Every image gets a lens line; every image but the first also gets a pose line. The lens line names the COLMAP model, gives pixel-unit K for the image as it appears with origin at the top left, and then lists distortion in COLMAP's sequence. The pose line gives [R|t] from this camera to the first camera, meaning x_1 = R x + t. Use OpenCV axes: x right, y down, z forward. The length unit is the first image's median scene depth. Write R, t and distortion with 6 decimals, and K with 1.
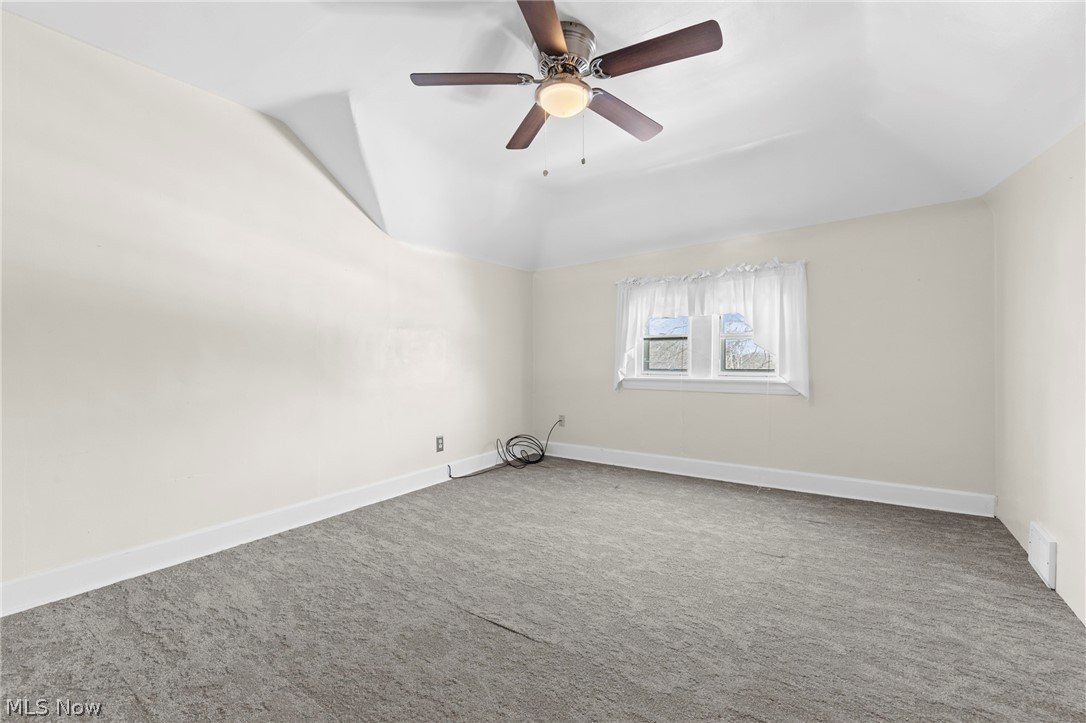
lens RADIAL K [[483.4, 0, 542.9], [0, 483.4, 359.4], [0, 0, 1]] dist [0.001167, 0.000039]
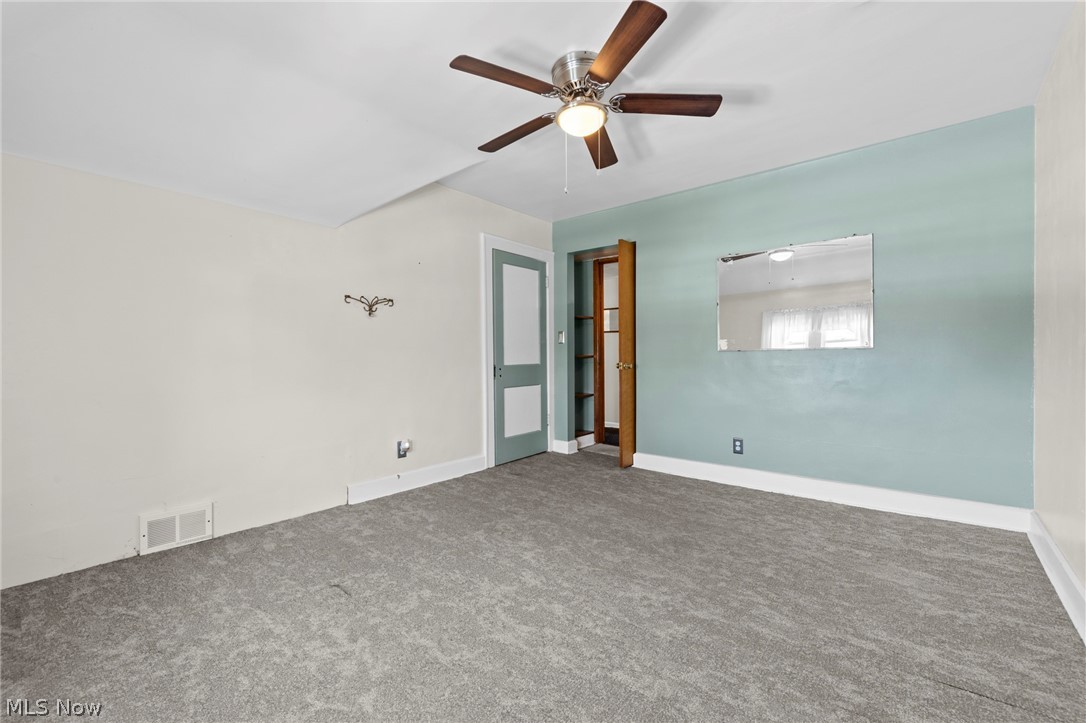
lens RADIAL K [[483.4, 0, 543.0], [0, 483.4, 359.6], [0, 0, 1]] dist [0.001167, 0.000039]
pose [[-0.996219, 0.011061, 0.086175, 0.038372], [0.011747, 0.999903, 0.007457, -0.006140], [-0.086084, 0.008441, -0.996252, 1.911212]]
